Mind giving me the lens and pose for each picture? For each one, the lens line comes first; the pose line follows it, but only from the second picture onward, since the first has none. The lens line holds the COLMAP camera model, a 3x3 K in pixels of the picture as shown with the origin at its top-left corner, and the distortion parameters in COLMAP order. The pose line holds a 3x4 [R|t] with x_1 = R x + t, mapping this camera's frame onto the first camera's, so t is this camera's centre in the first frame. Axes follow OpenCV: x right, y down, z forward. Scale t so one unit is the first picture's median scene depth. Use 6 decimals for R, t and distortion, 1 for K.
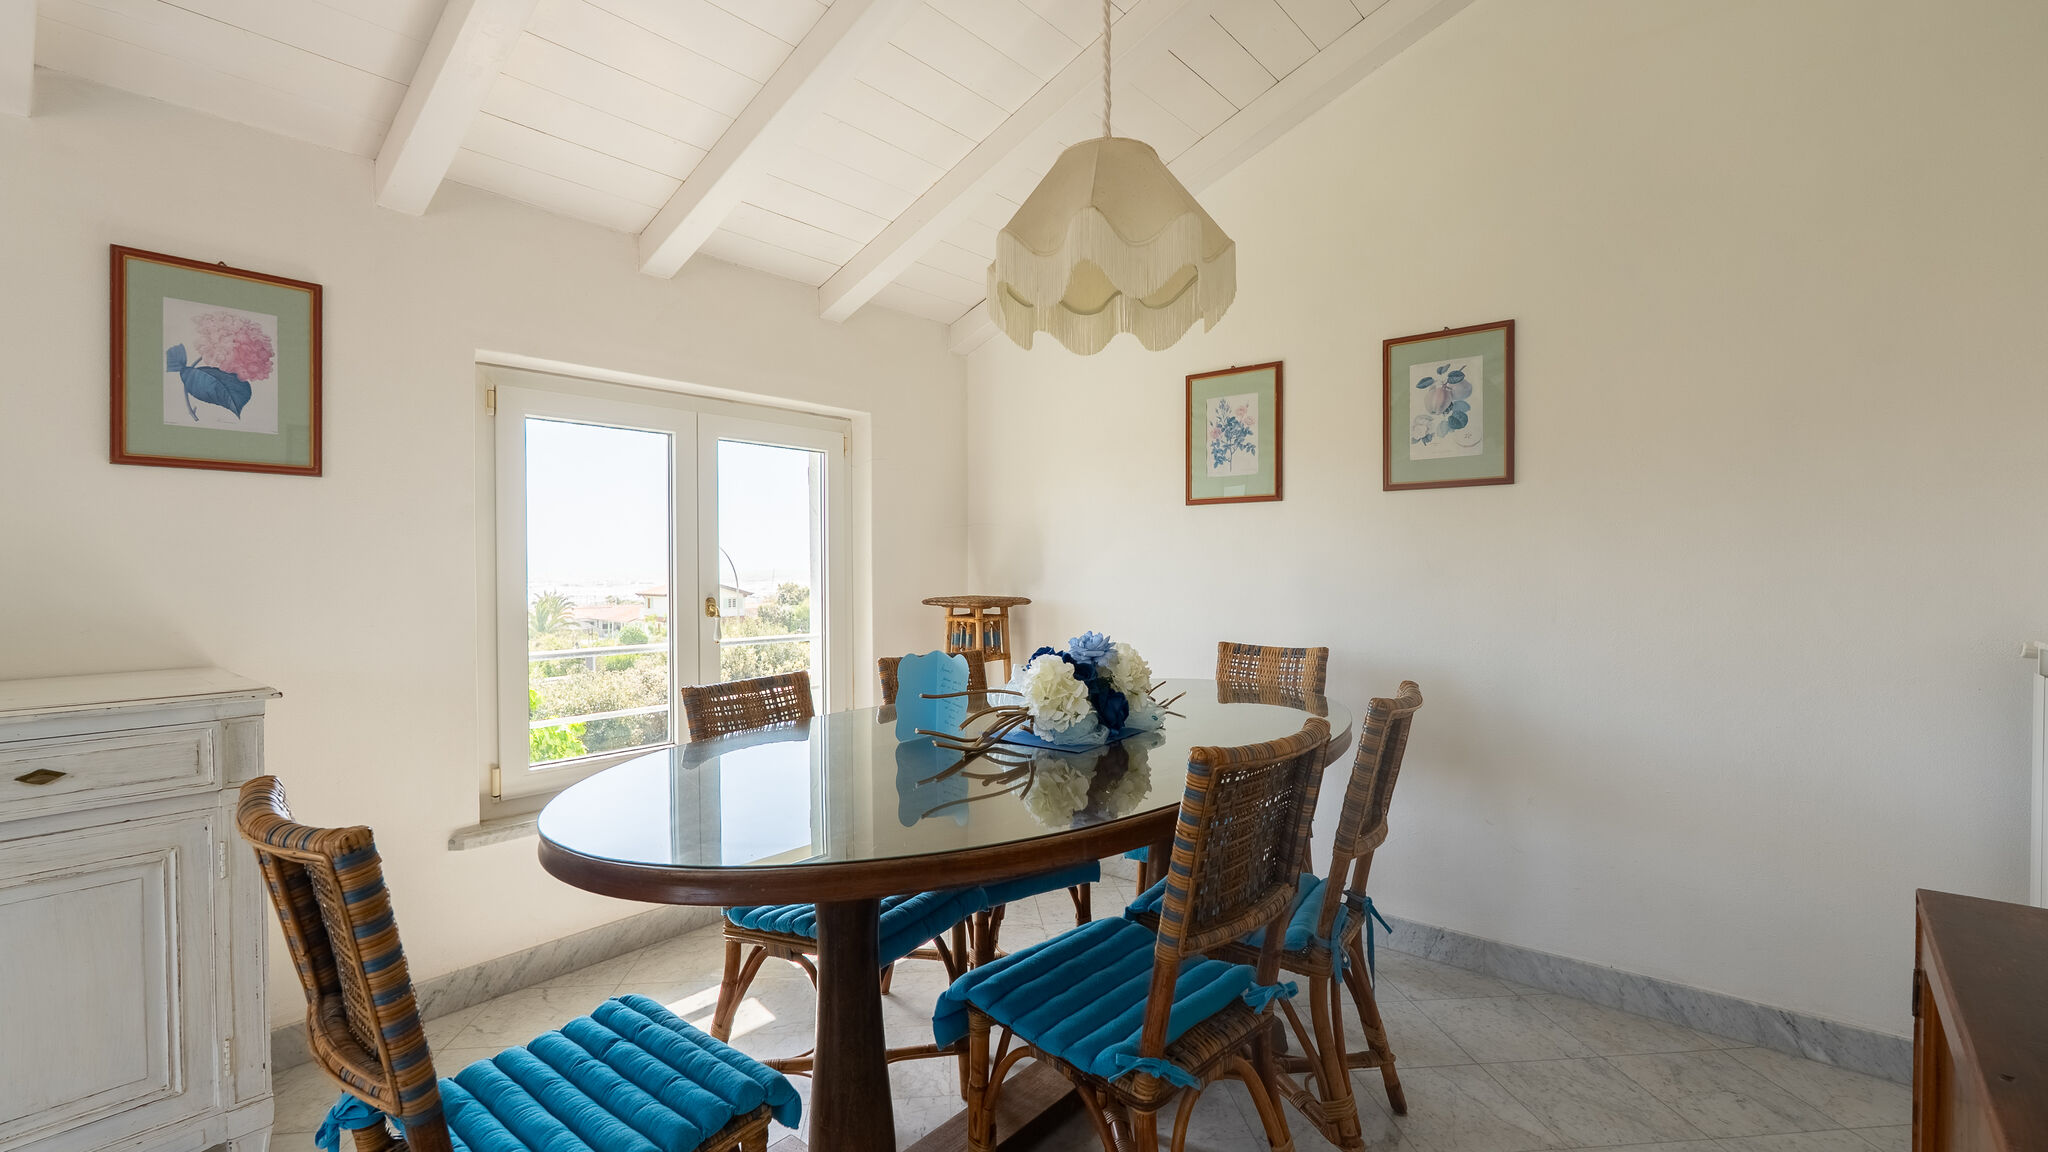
lens RADIAL K [[907.0, 0, 1024.0], [0, 907.0, 576.0], [0, 0, 1]] dist [-0.000168, 0.000021]
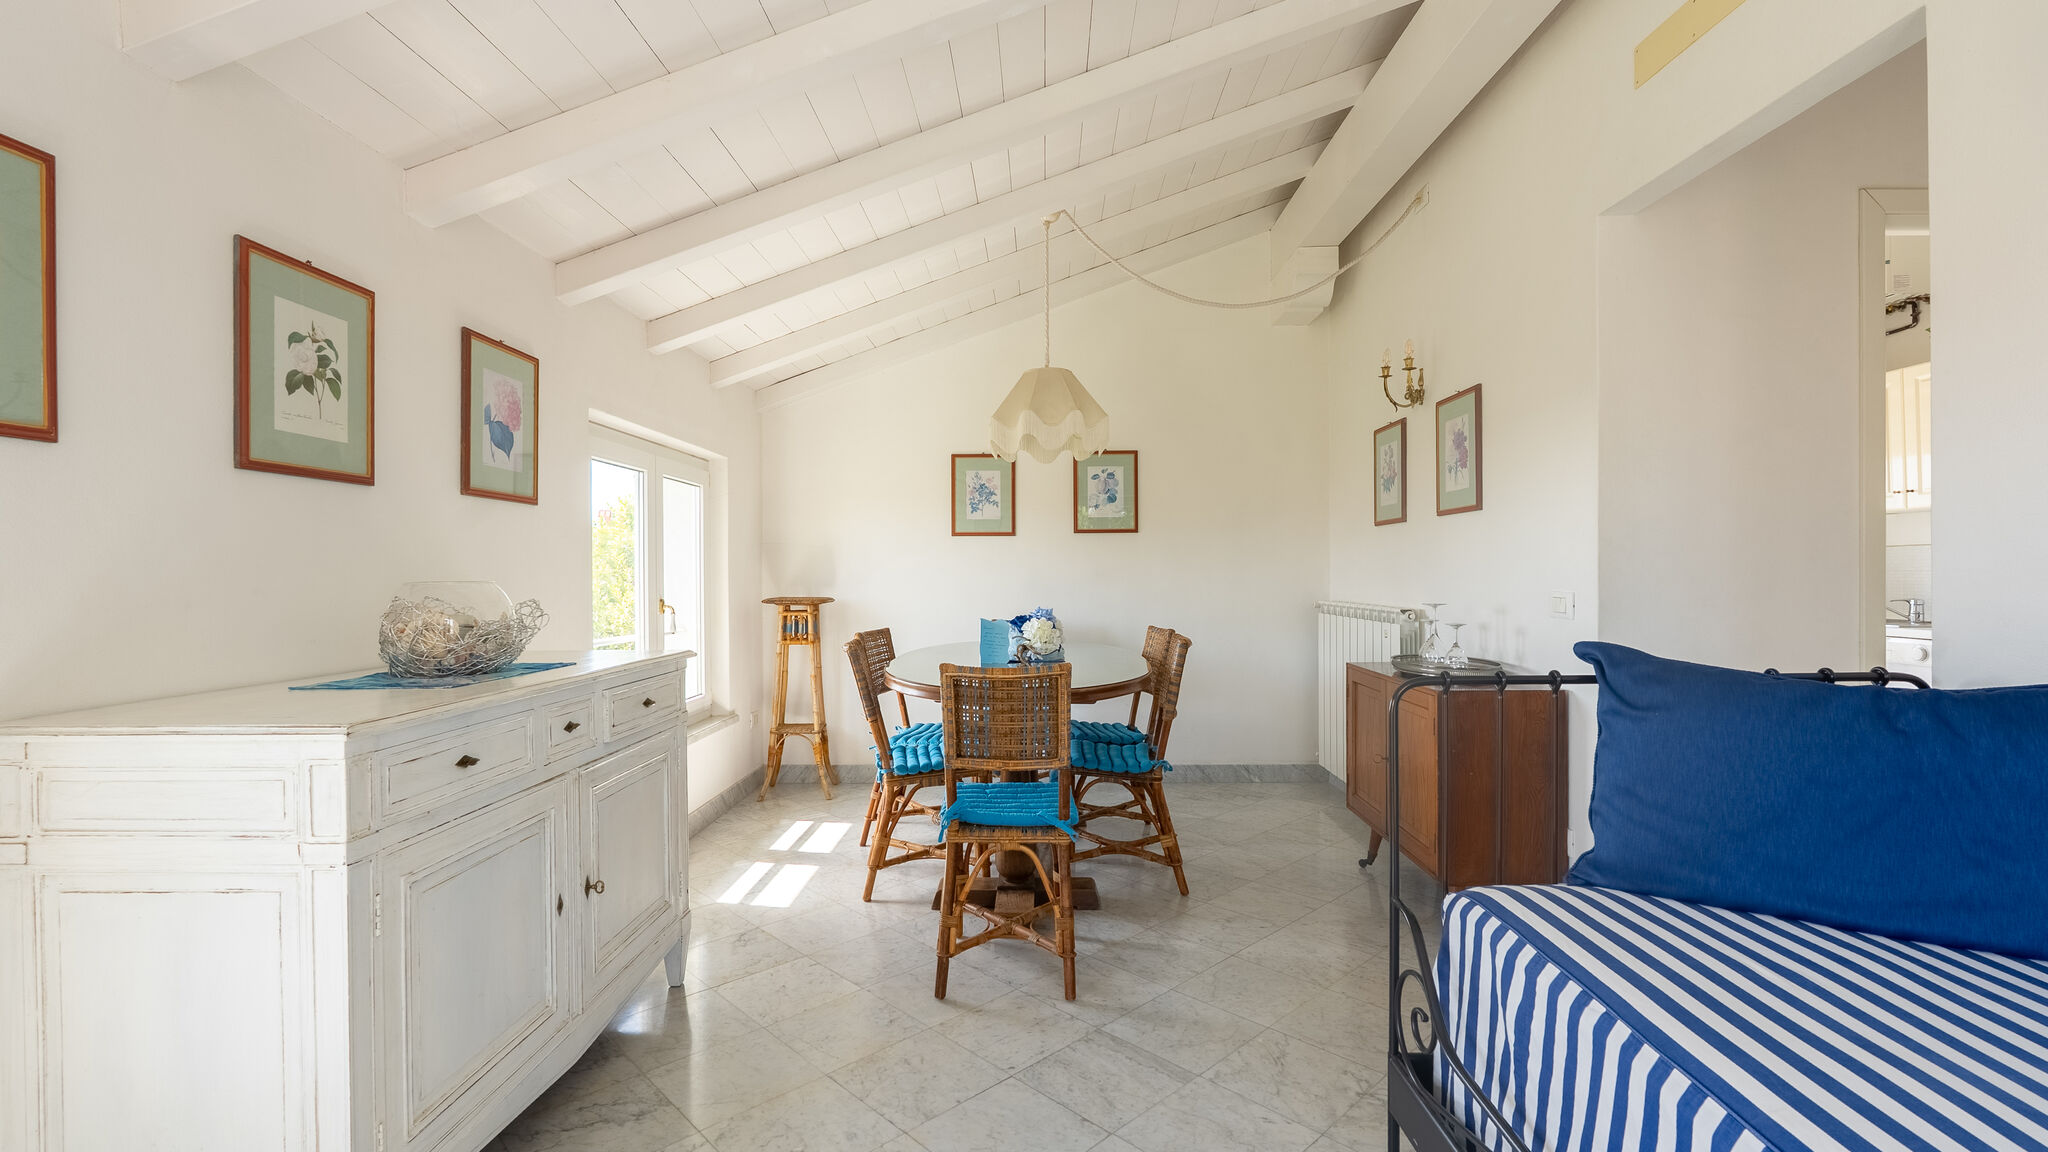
lens RADIAL K [[907.0, 0, 1024.0], [0, 907.0, 576.0], [0, 0, 1]] dist [-0.000168, 0.000021]
pose [[0.777890, -0.001939, 0.628397, -1.050049], [0.010234, 0.999902, -0.009583, 0.012287], [-0.628317, 0.013885, 0.777834, -0.454884]]
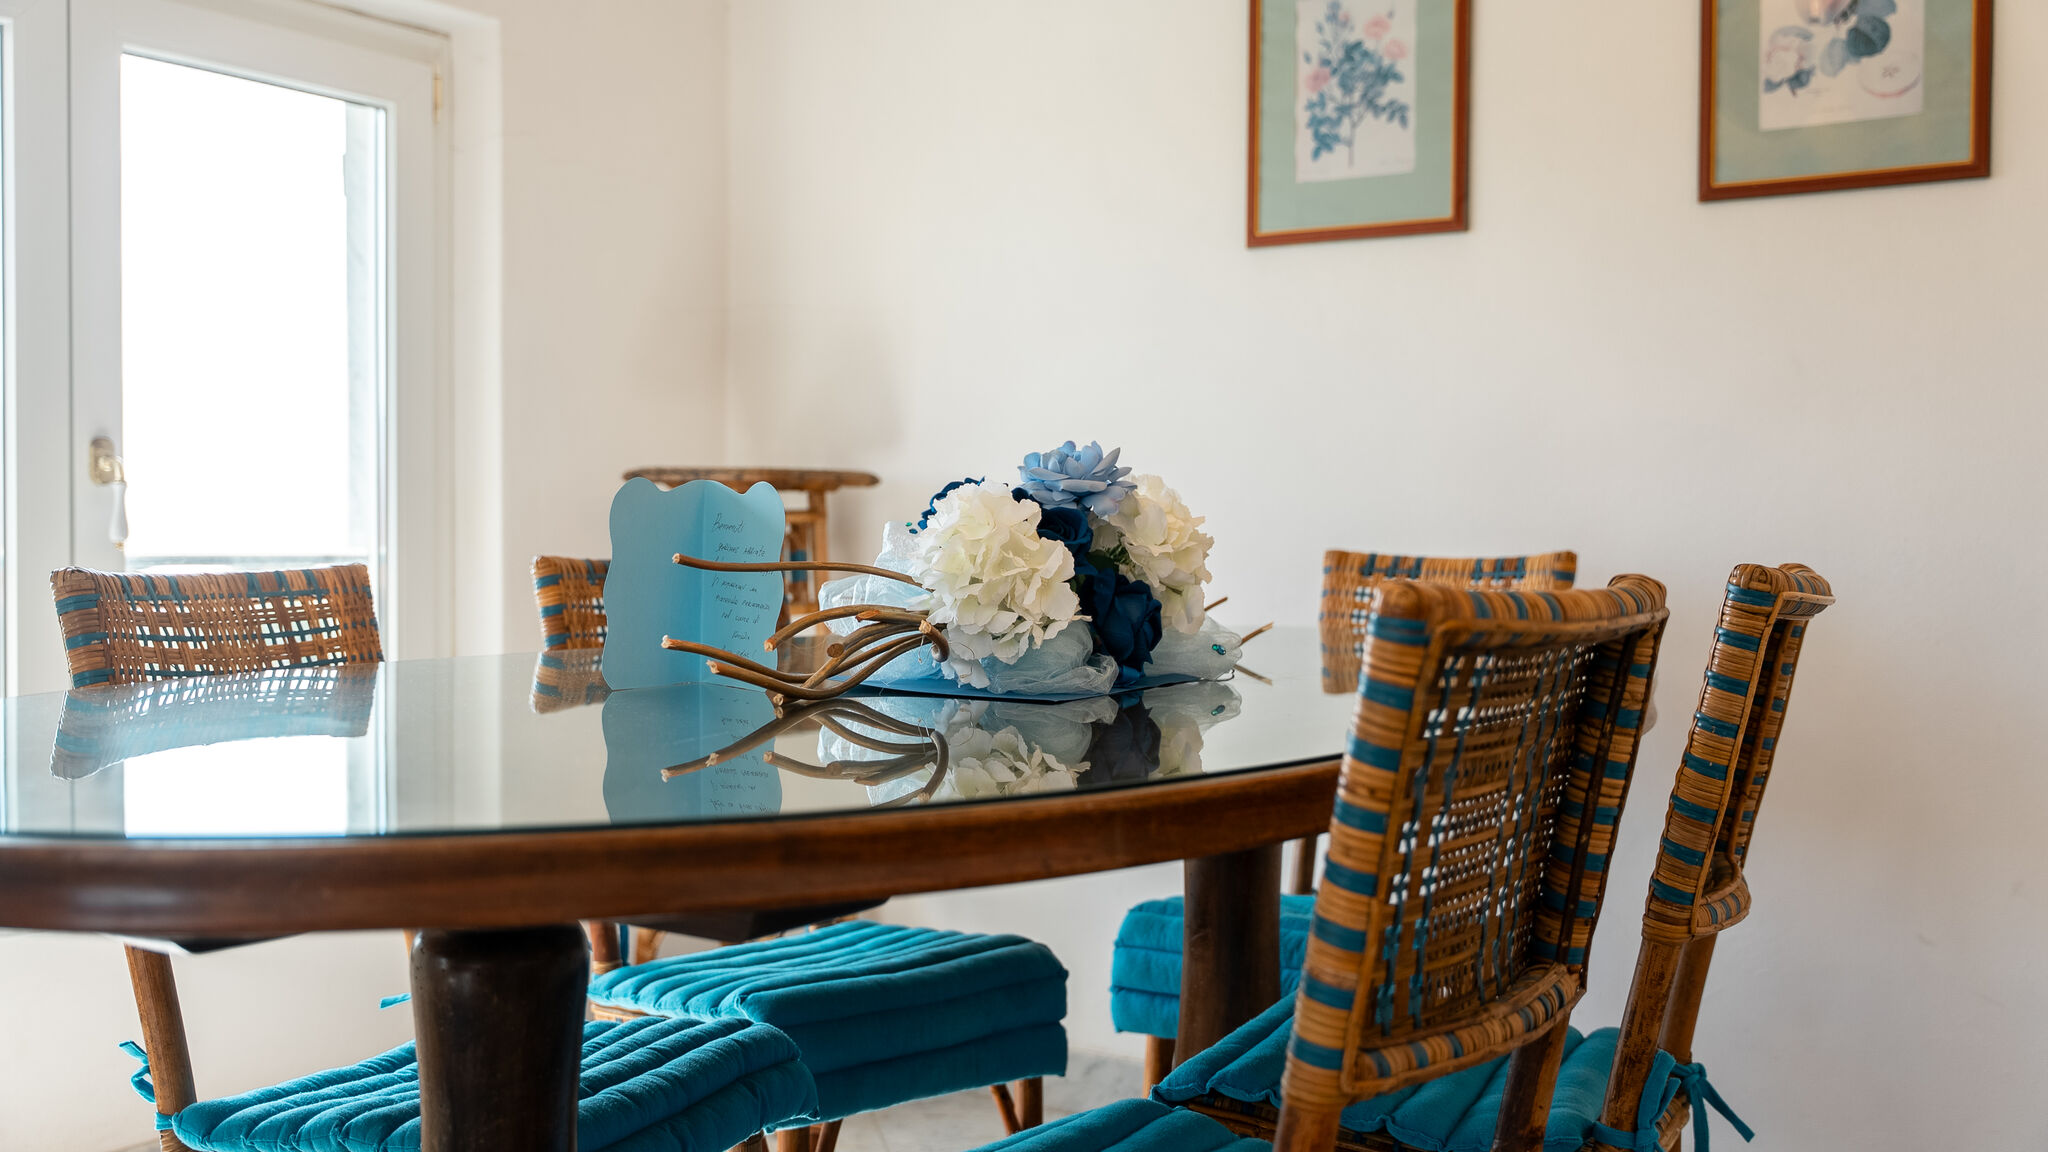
lens RADIAL K [[2056.8, 0, 1024.0], [0, 2056.8, 576.0], [0, 0, 1]] dist [0.011756, -0.004075]
pose [[0.994266, 0.007441, 0.106676, -0.044635], [-0.008465, 0.999922, 0.009146, 0.102841], [-0.106600, -0.009996, 0.994252, 0.047463]]
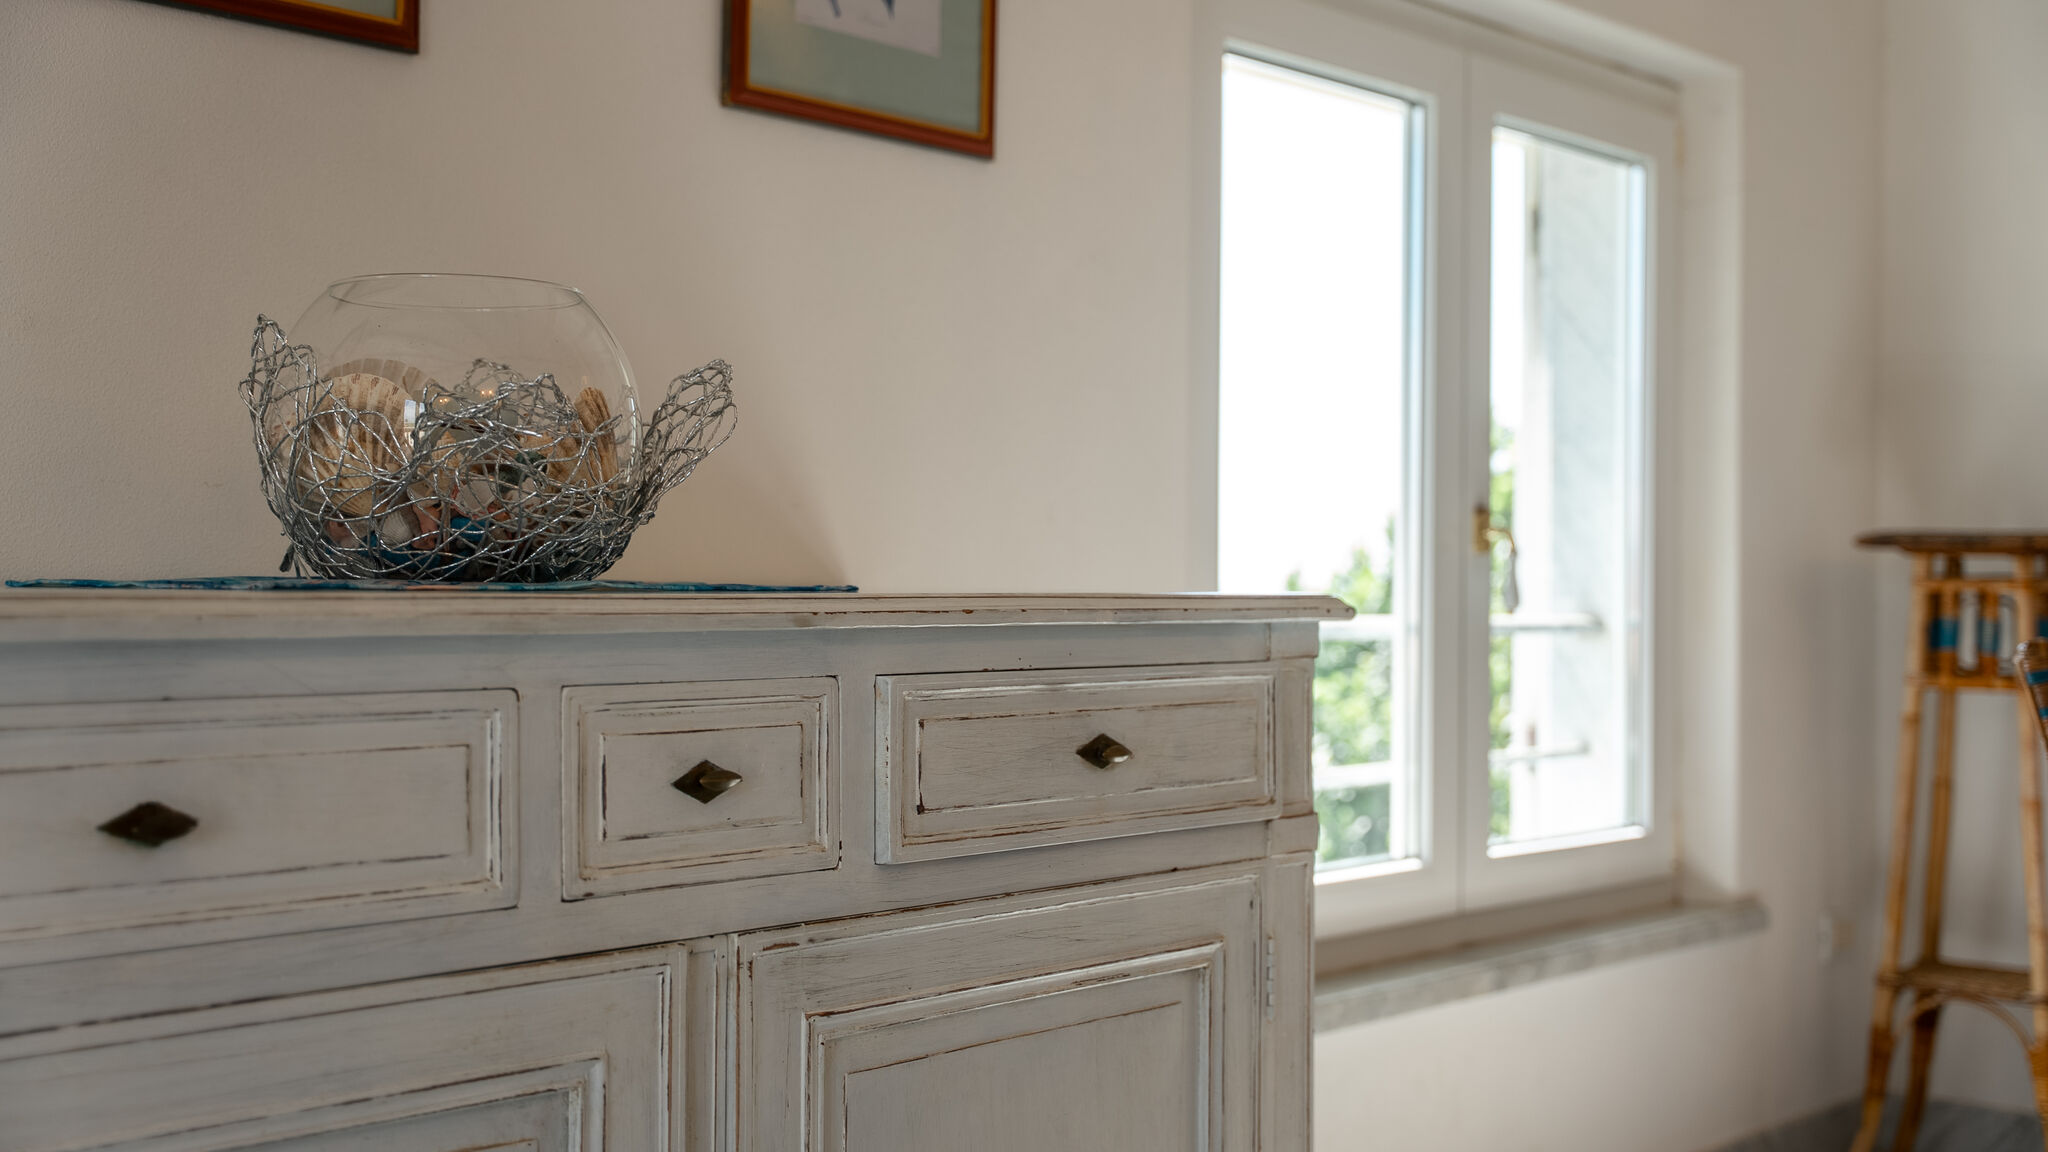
lens RADIAL K [[2428.1, 0, 1024.0], [0, 2428.1, 576.0], [0, 0, 1]] dist [-0.008477, 0.004500]
pose [[0.999473, 0.010008, -0.030870, -0.722416], [-0.010484, 0.999828, -0.015280, 0.102757], [0.030712, 0.015595, 0.999407, -0.132381]]
